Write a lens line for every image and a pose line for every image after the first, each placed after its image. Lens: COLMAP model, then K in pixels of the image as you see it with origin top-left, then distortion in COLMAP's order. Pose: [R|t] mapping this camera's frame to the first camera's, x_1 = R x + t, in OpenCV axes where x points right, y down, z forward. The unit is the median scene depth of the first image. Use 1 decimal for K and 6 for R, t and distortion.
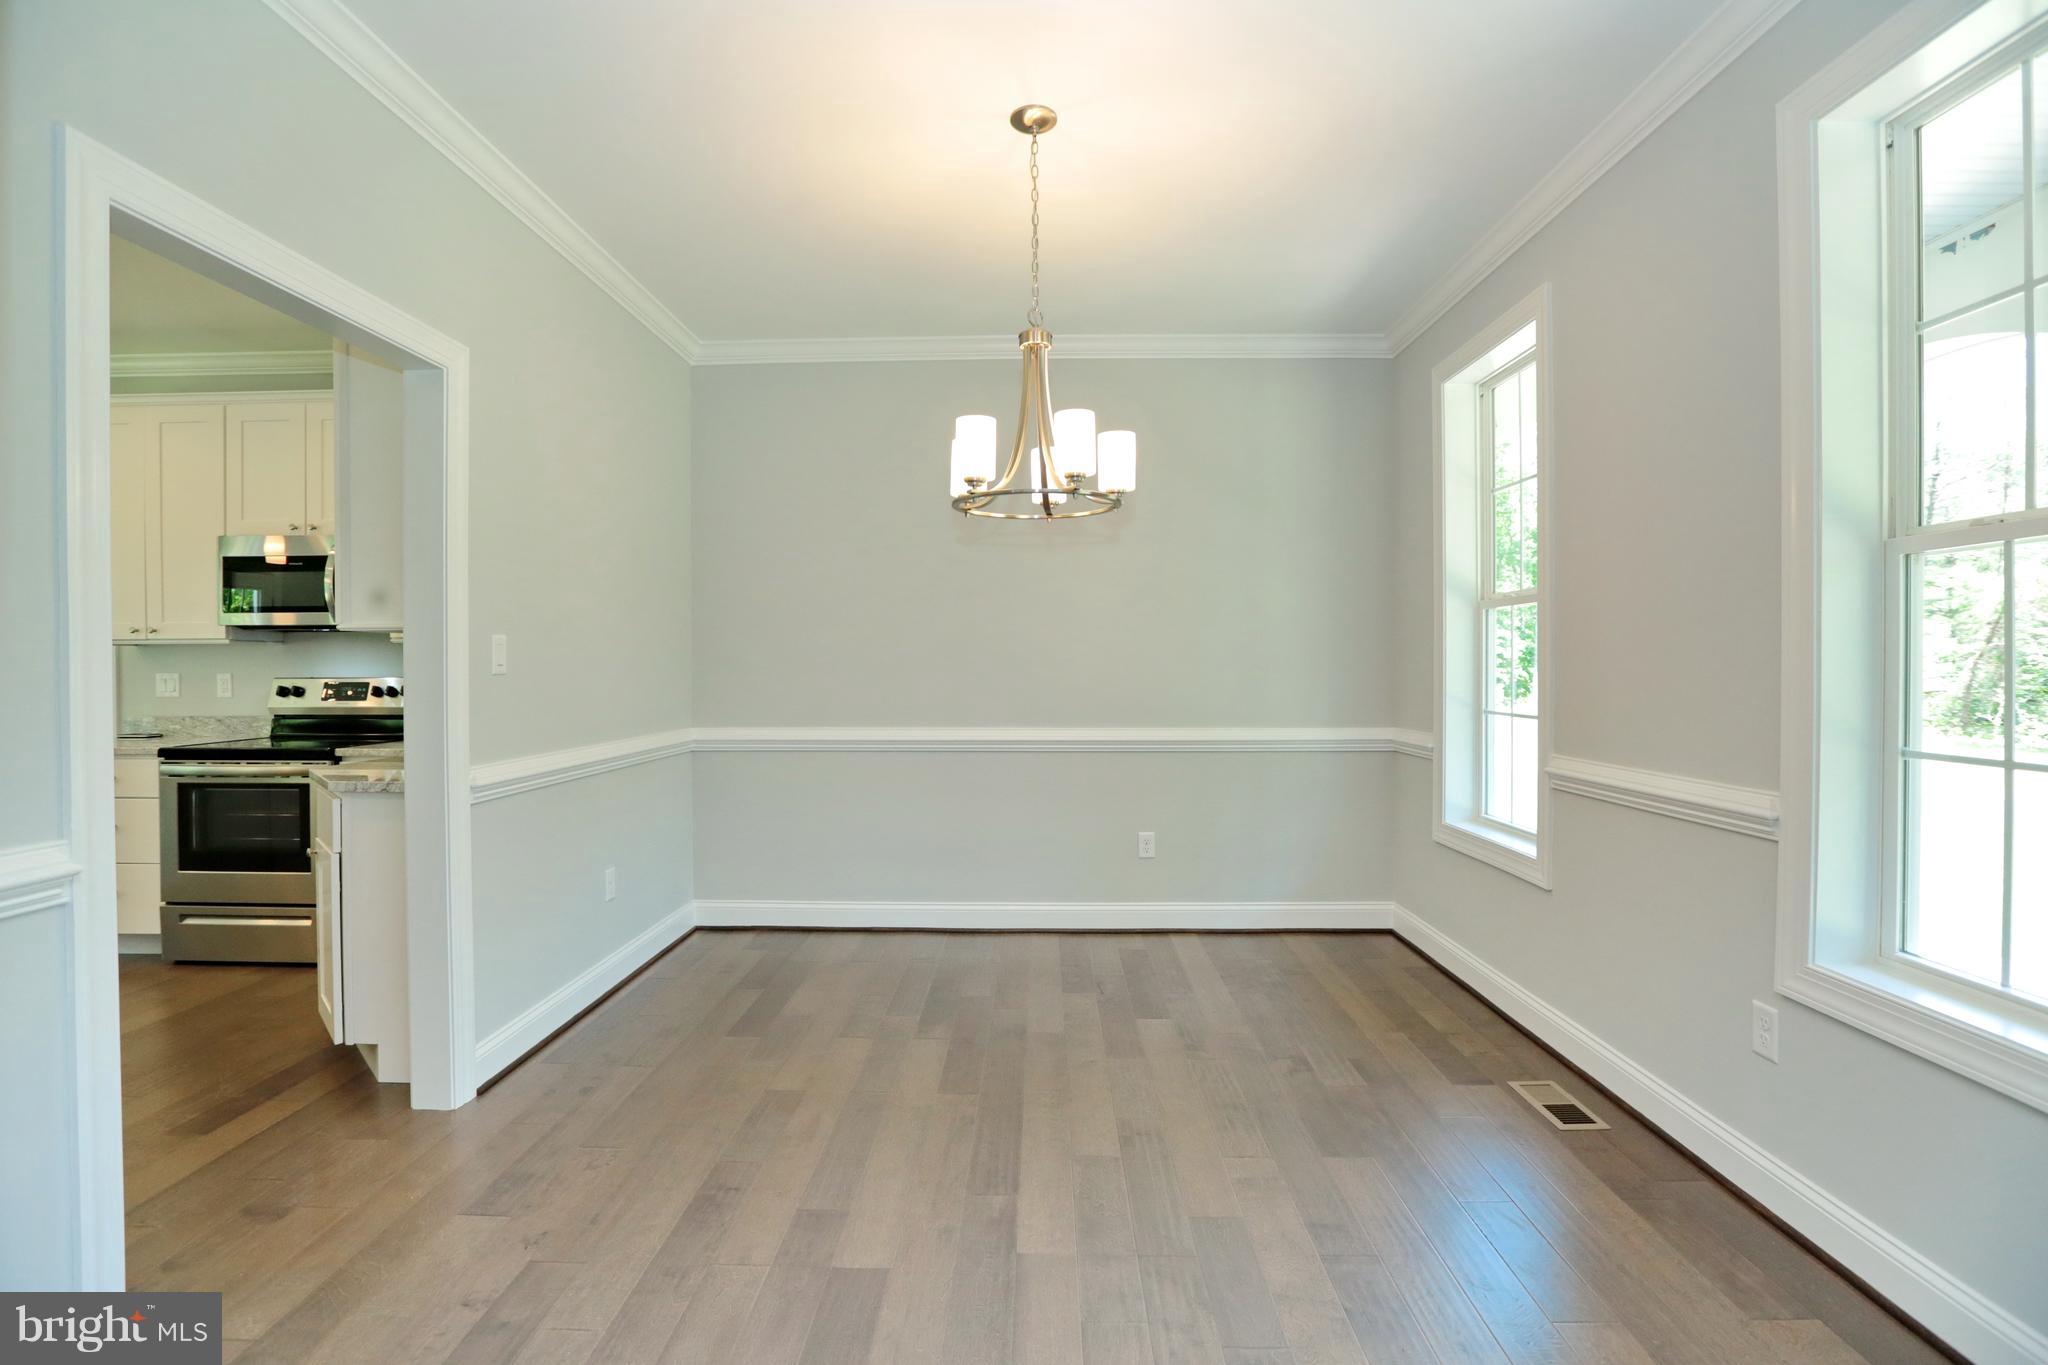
lens RADIAL K [[935.8, 0, 1022.2], [0, 935.8, 675.8], [0, 0, 1]] dist [-0.060774, 0.026827]
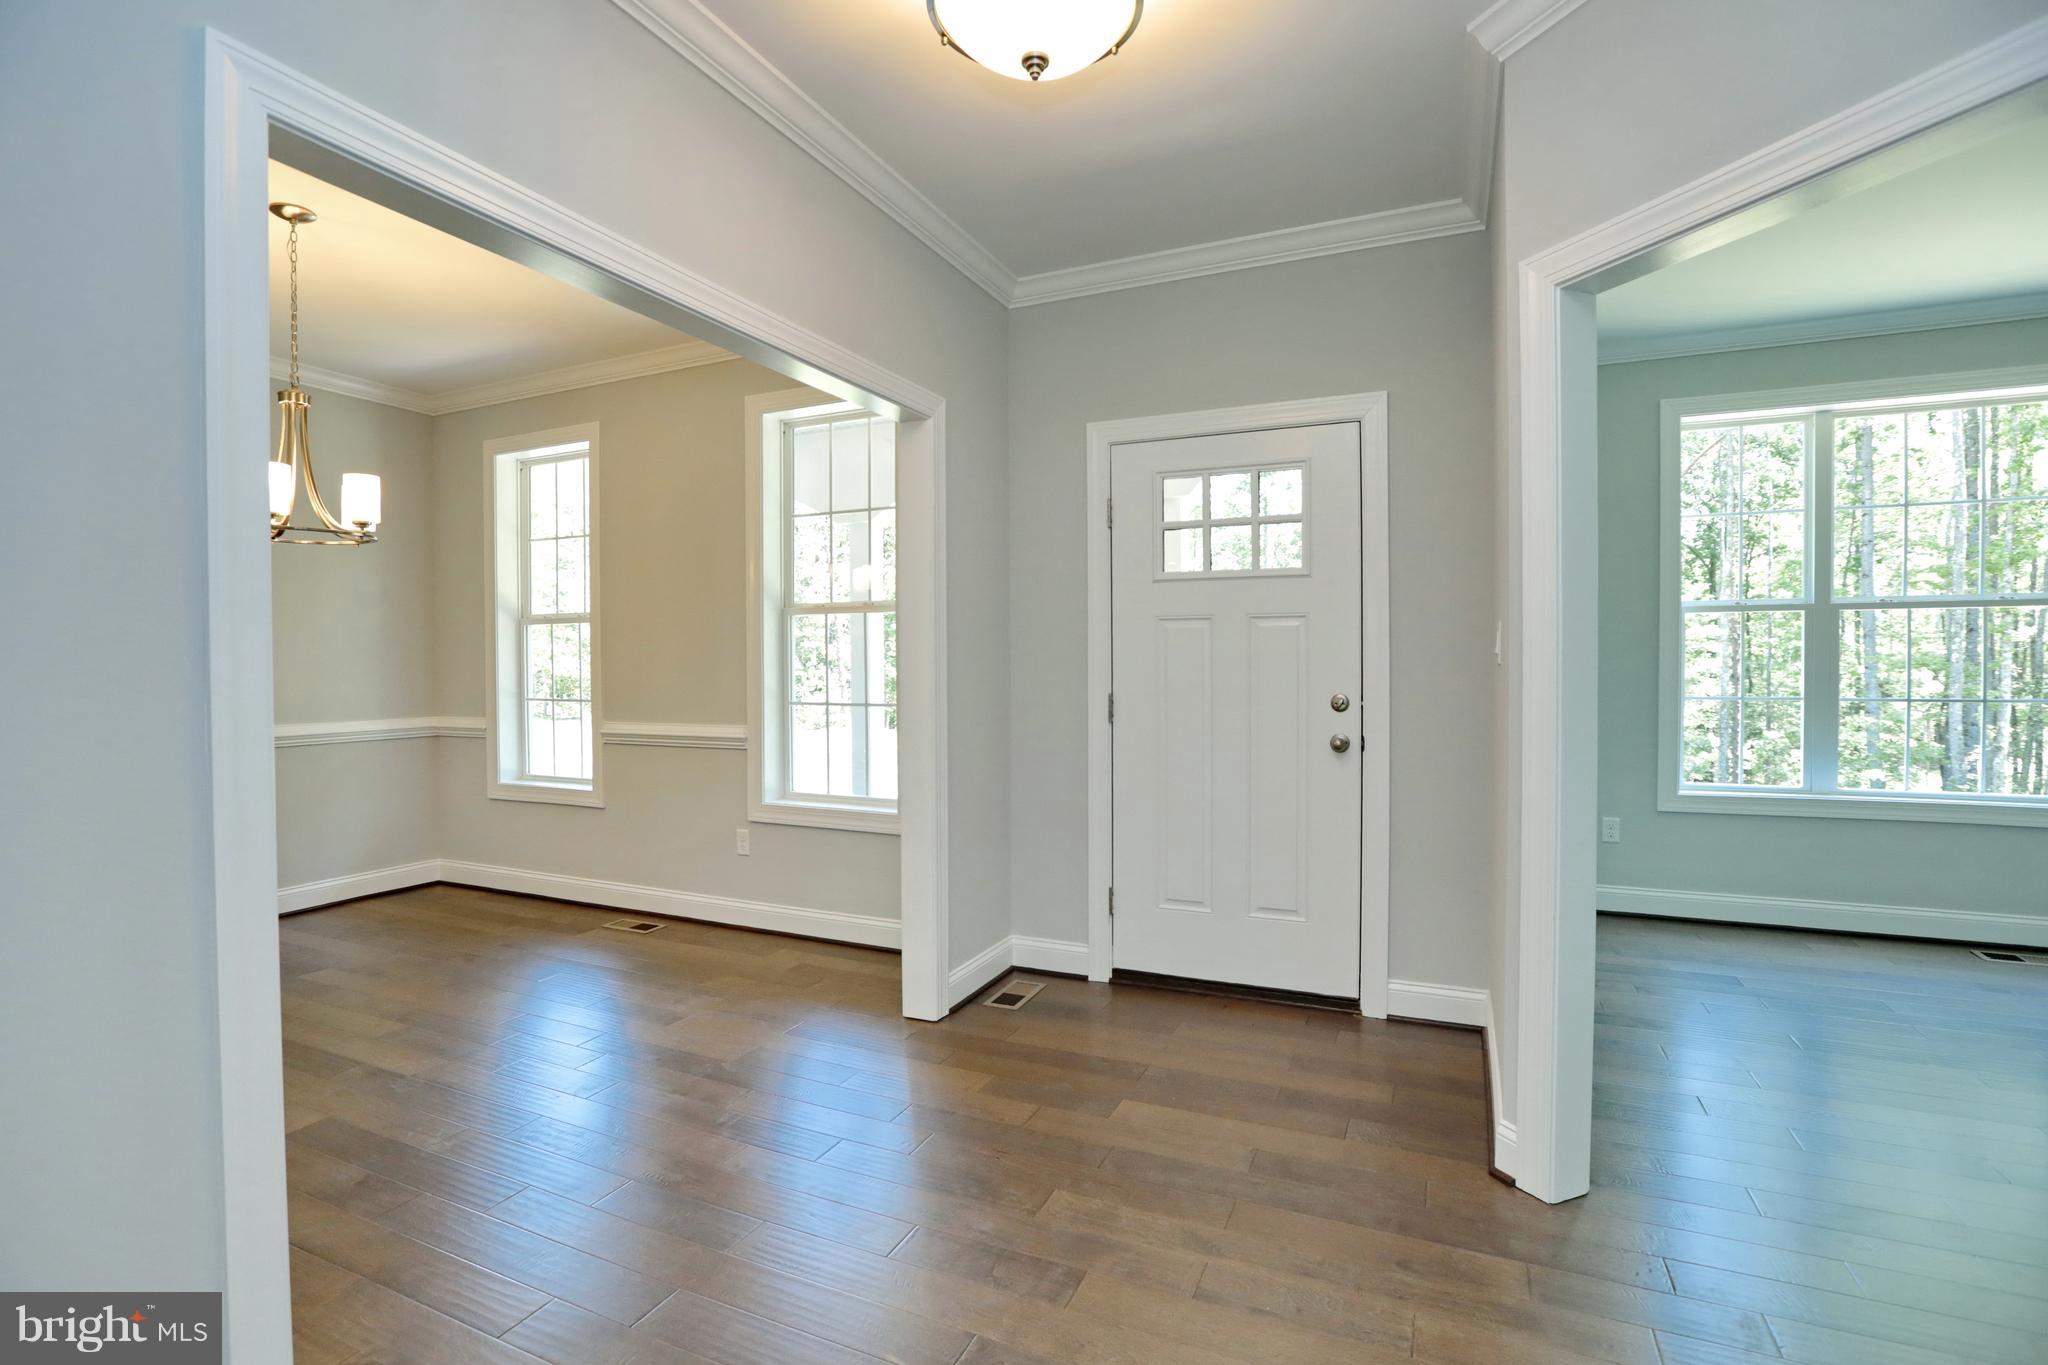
lens RADIAL K [[935.8, 0, 1022.2], [0, 935.8, 675.8], [0, 0, 1]] dist [-0.060774, 0.026827]
pose [[0.391367, -0.012444, 0.920151, -0.660911], [0.013782, 0.999876, 0.007660, 0.005437], [-0.920131, 0.009683, 0.391490, -0.311771]]
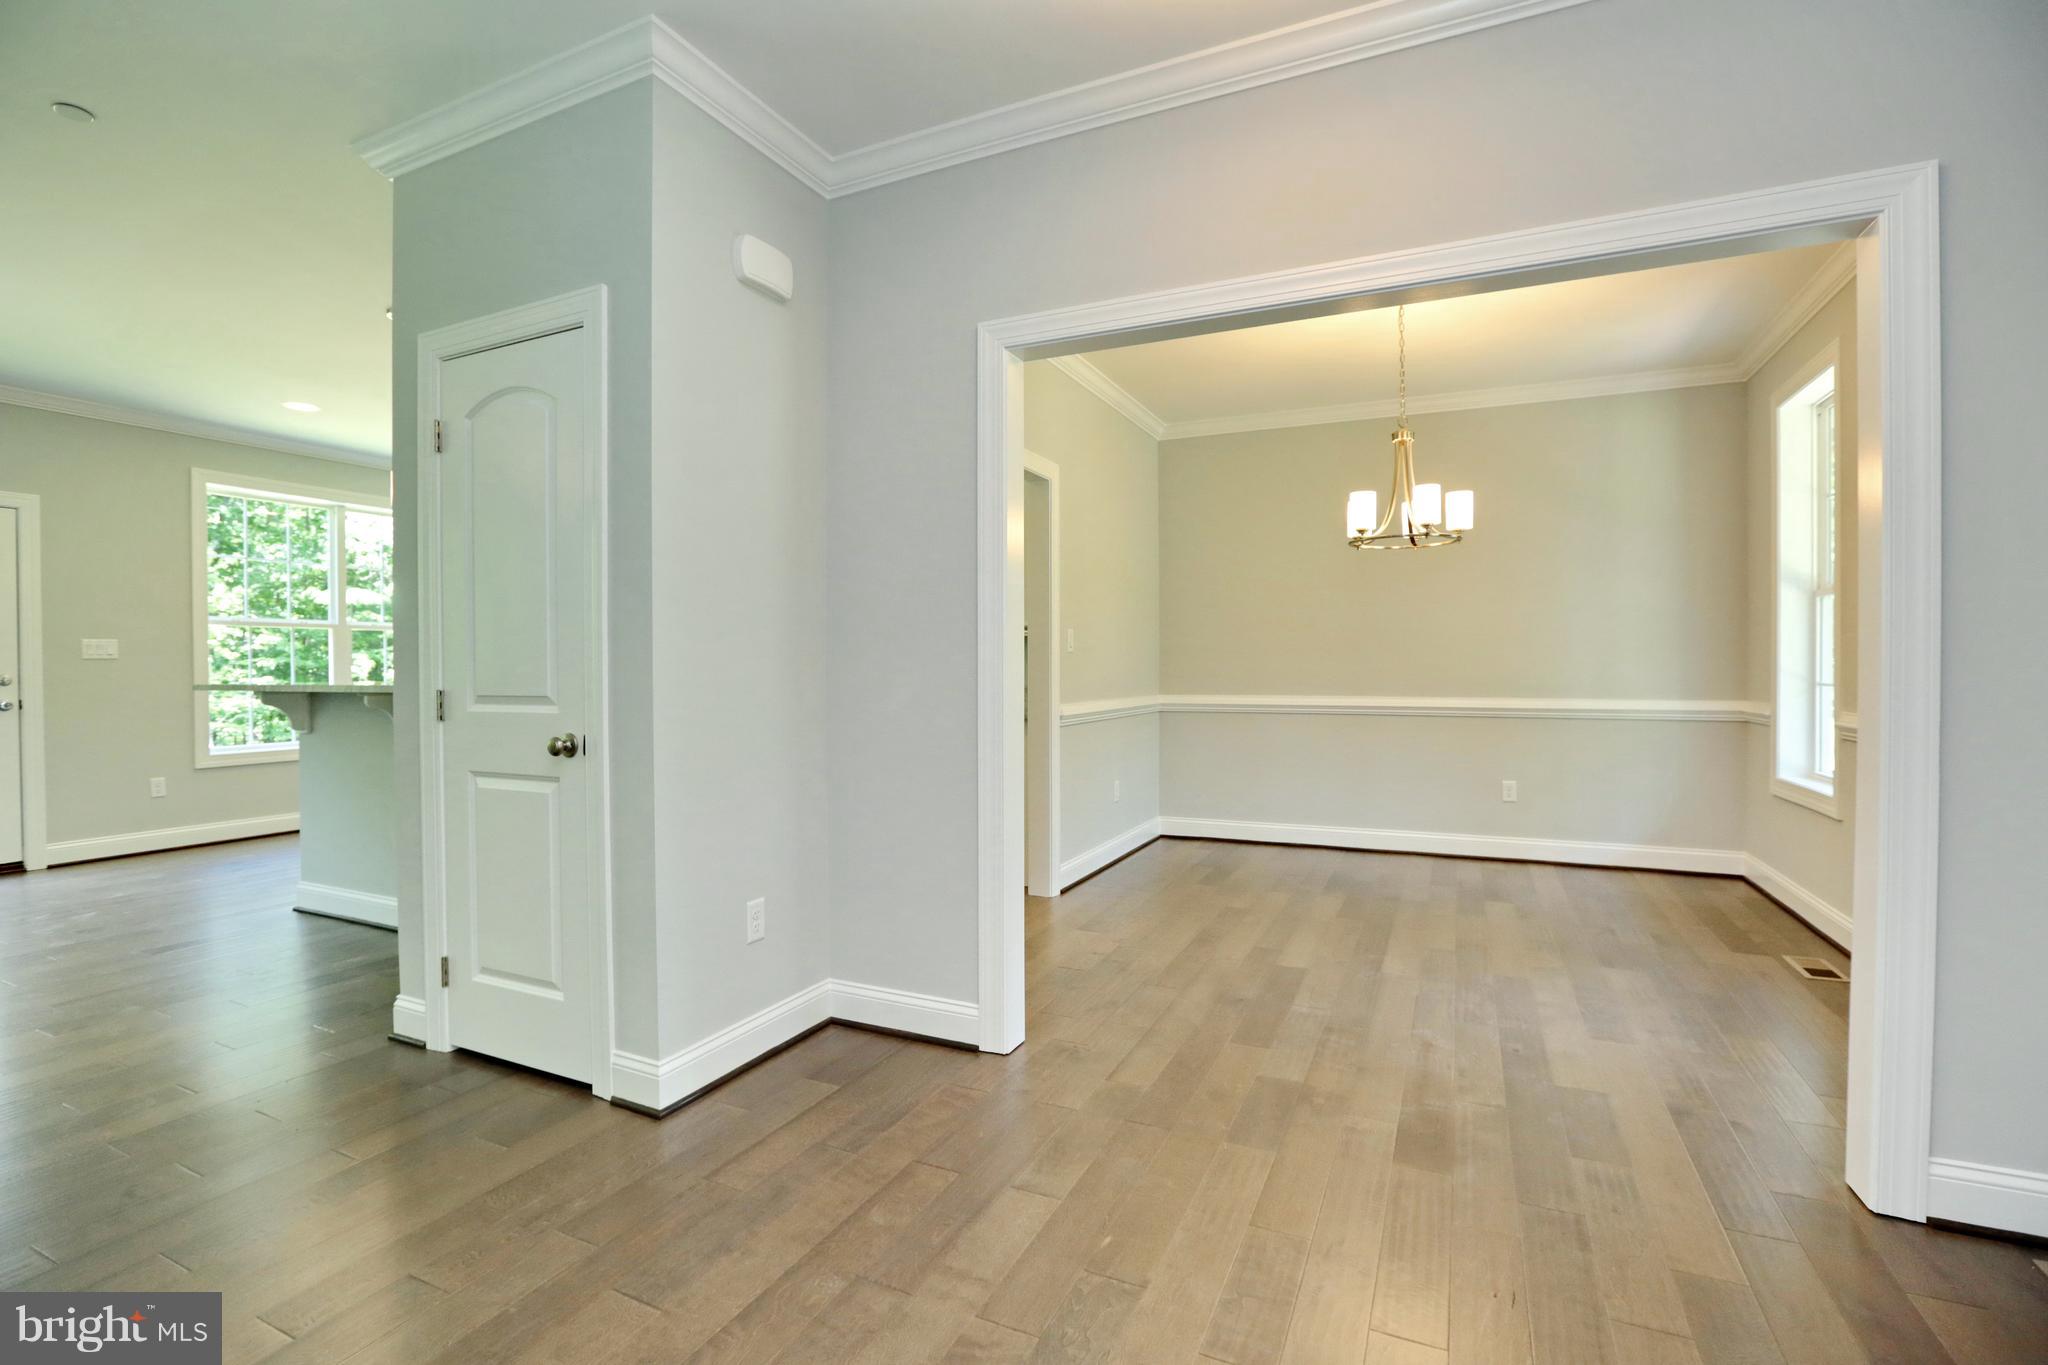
lens RADIAL K [[935.8, 0, 1022.2], [0, 935.8, 675.8], [0, 0, 1]] dist [-0.060774, 0.026827]
pose [[0.913952, 0.003200, -0.405811, 0.057286], [-0.002975, 0.999995, 0.001184, 0.040570], [0.405812, 0.000125, 0.913956, -0.644523]]
